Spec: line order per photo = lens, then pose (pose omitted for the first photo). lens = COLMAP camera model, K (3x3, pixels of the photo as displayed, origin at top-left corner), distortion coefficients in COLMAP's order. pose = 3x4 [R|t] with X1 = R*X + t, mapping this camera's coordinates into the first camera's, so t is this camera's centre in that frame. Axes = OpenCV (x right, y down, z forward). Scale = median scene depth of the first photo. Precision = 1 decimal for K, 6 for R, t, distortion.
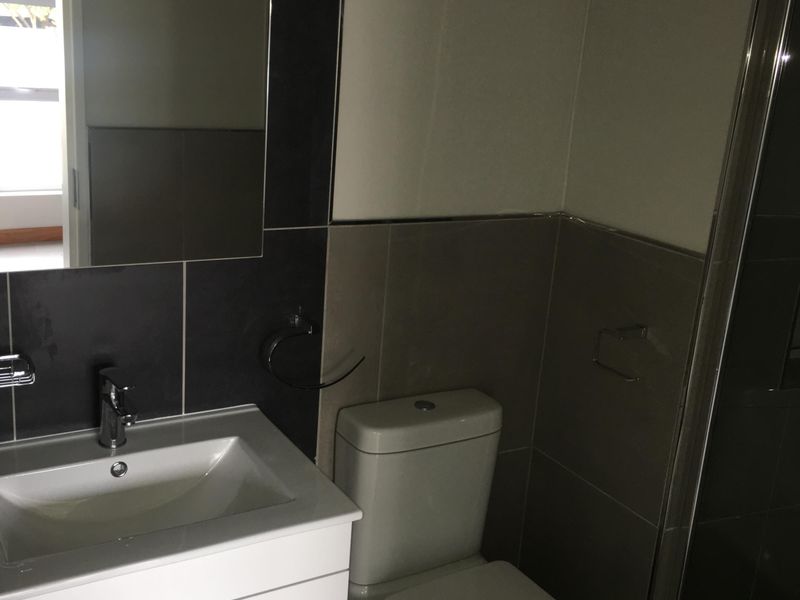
lens RADIAL K [[890.1, 0, 397.0], [0, 890.1, 299.9], [0, 0, 1]] dist [-0.007270, 0.000000]
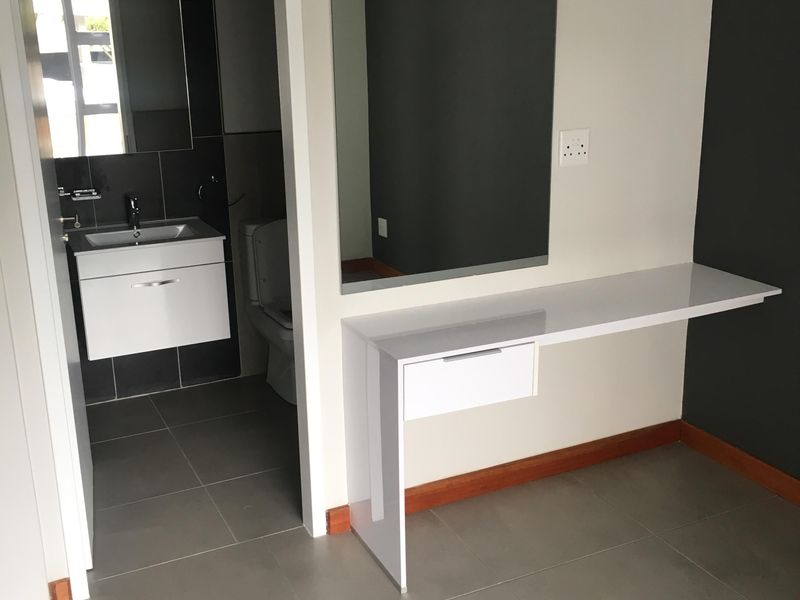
lens RADIAL K [[890.1, 0, 402.7], [0, 890.1, 300.1], [0, 0, 1]] dist [-0.007270, 0.000000]
pose [[0.992004, -0.071218, -0.104196, 0.610480], [0.071227, 0.997453, -0.003642, 0.394198], [0.104190, -0.003808, 0.994550, -1.274652]]
